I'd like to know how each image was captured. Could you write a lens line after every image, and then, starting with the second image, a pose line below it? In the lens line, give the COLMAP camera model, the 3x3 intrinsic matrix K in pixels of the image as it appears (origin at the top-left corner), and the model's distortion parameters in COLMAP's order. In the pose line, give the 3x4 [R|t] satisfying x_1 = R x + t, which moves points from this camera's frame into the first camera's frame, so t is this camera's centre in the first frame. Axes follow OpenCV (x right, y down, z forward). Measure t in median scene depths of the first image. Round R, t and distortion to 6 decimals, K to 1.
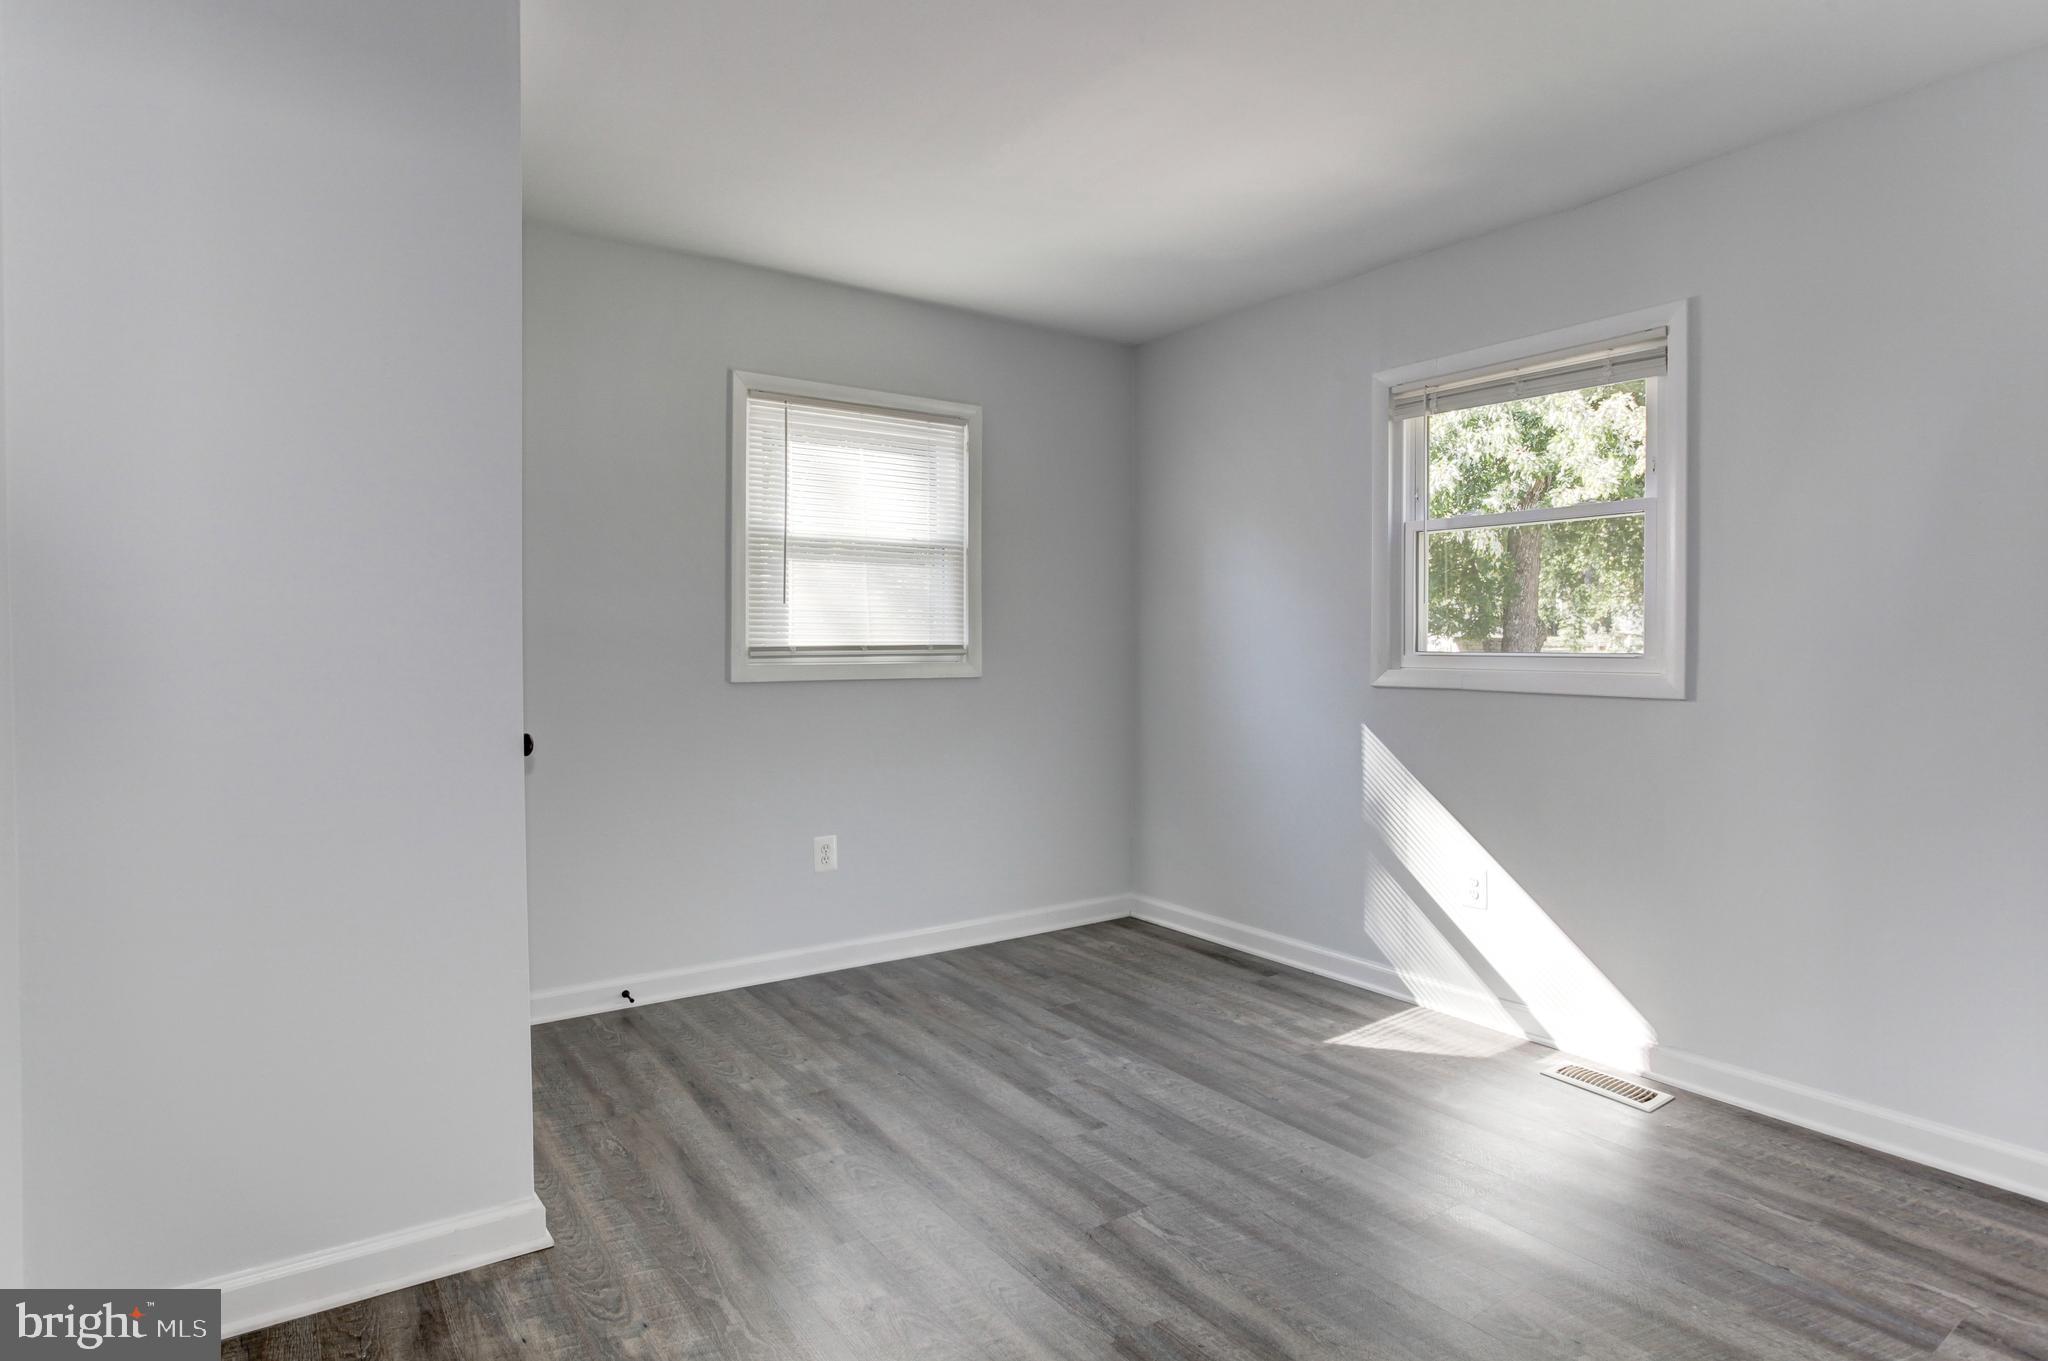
lens RADIAL K [[1100.4, 0, 1024.0], [0, 1100.4, 680.5], [0, 0, 1]] dist [-0.030463, 0.000511]
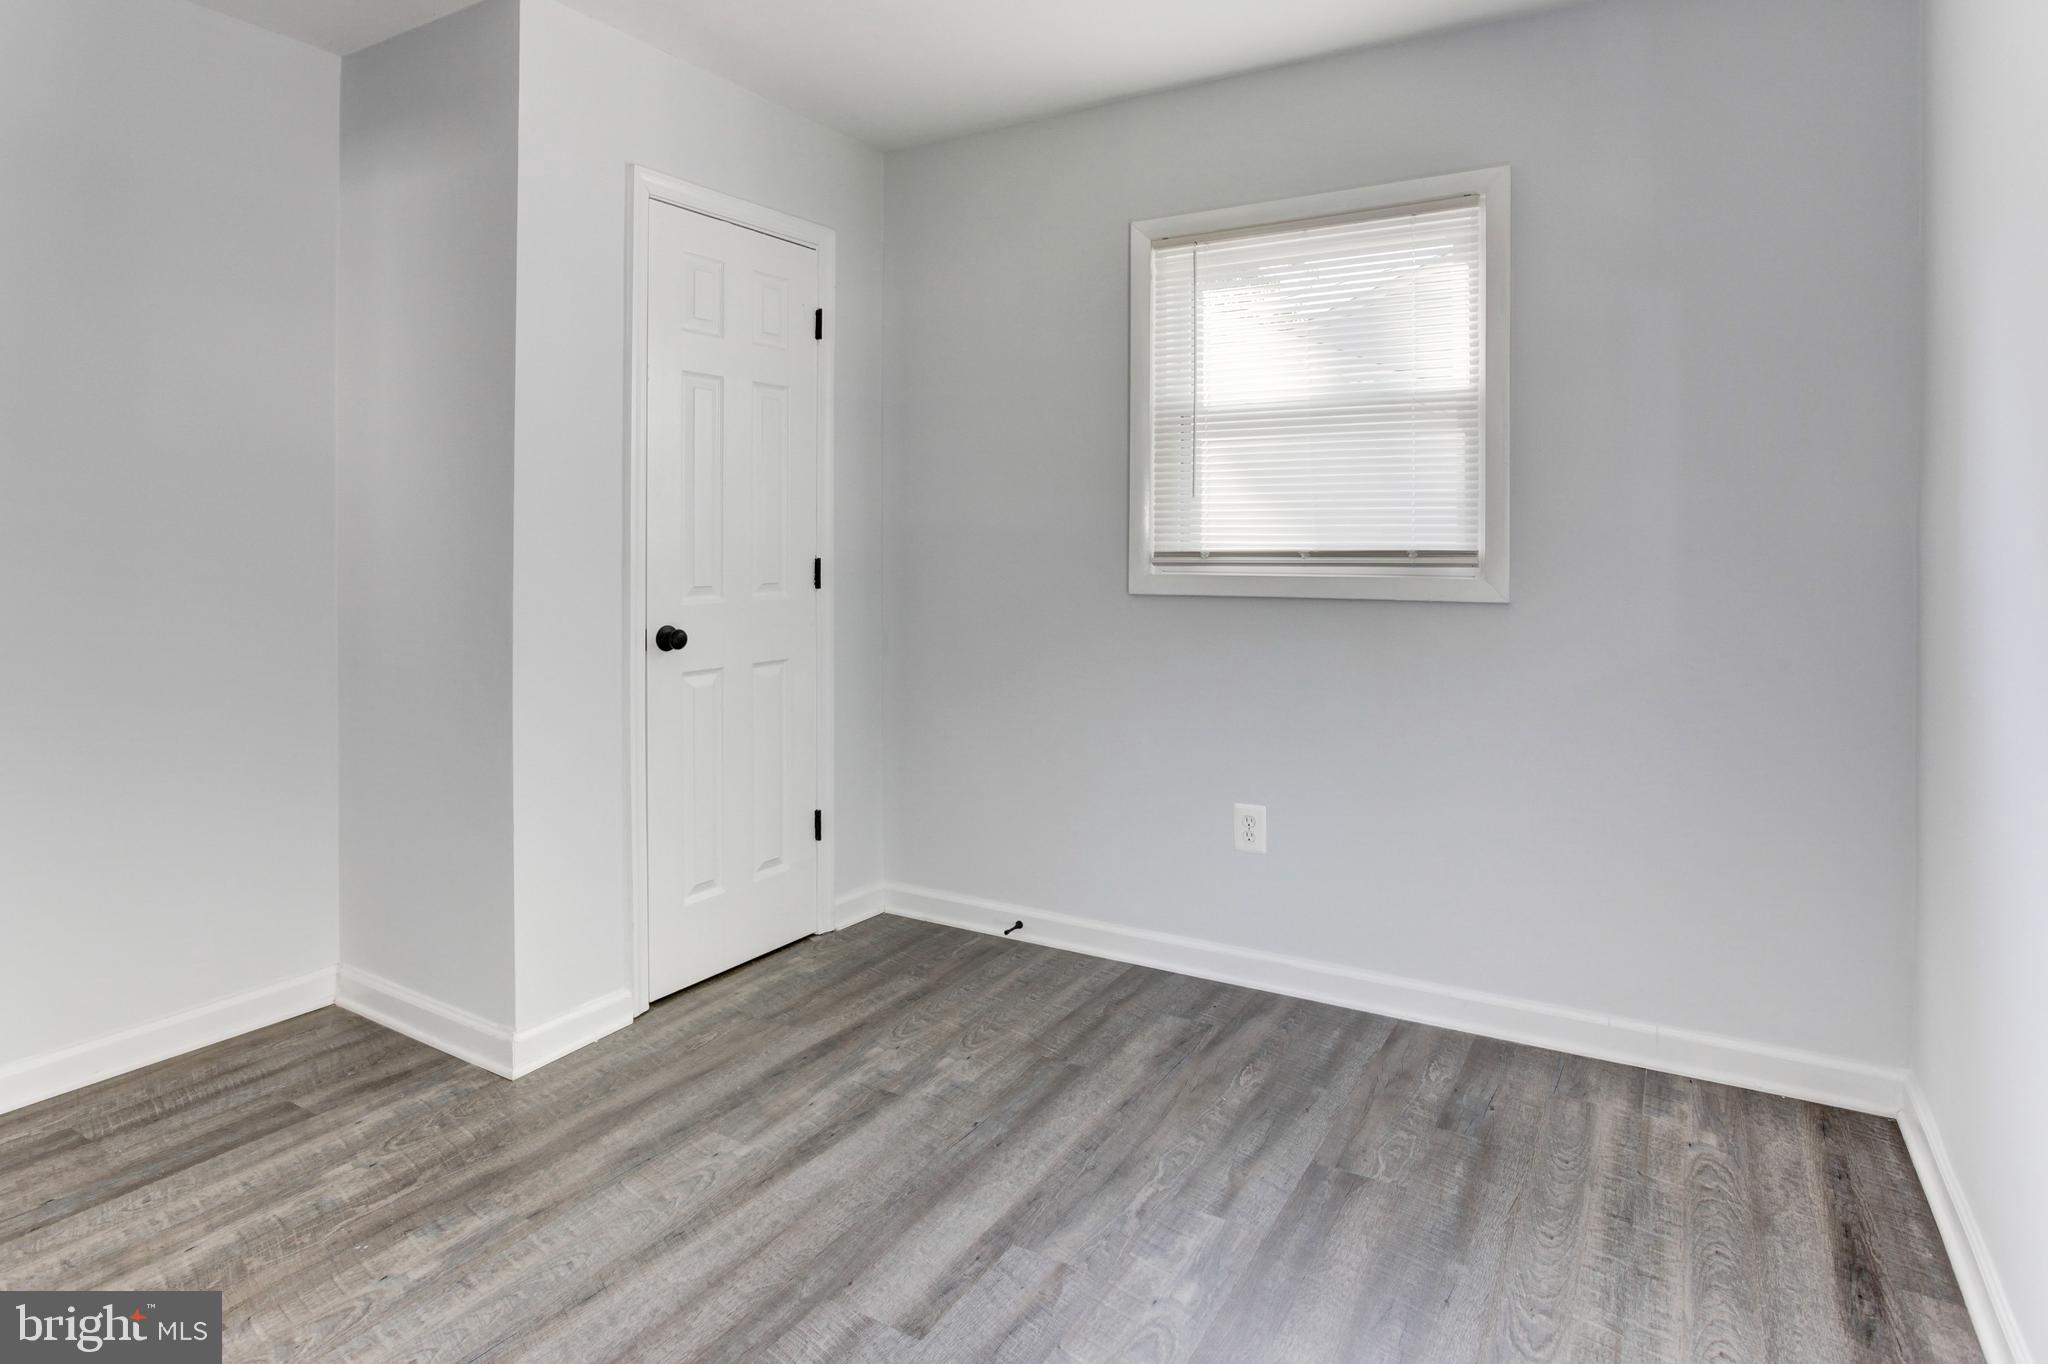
lens RADIAL K [[1125.8, 0, 1019.0], [0, 1125.8, 544.0], [0, 0, 1]] dist [-0.054466, 0.028772]
pose [[0.412673, -0.001696, -0.910878, 0.486286], [-0.033099, 0.999310, -0.016856, -0.019235], [0.910278, 0.037105, 0.412332, 0.578594]]
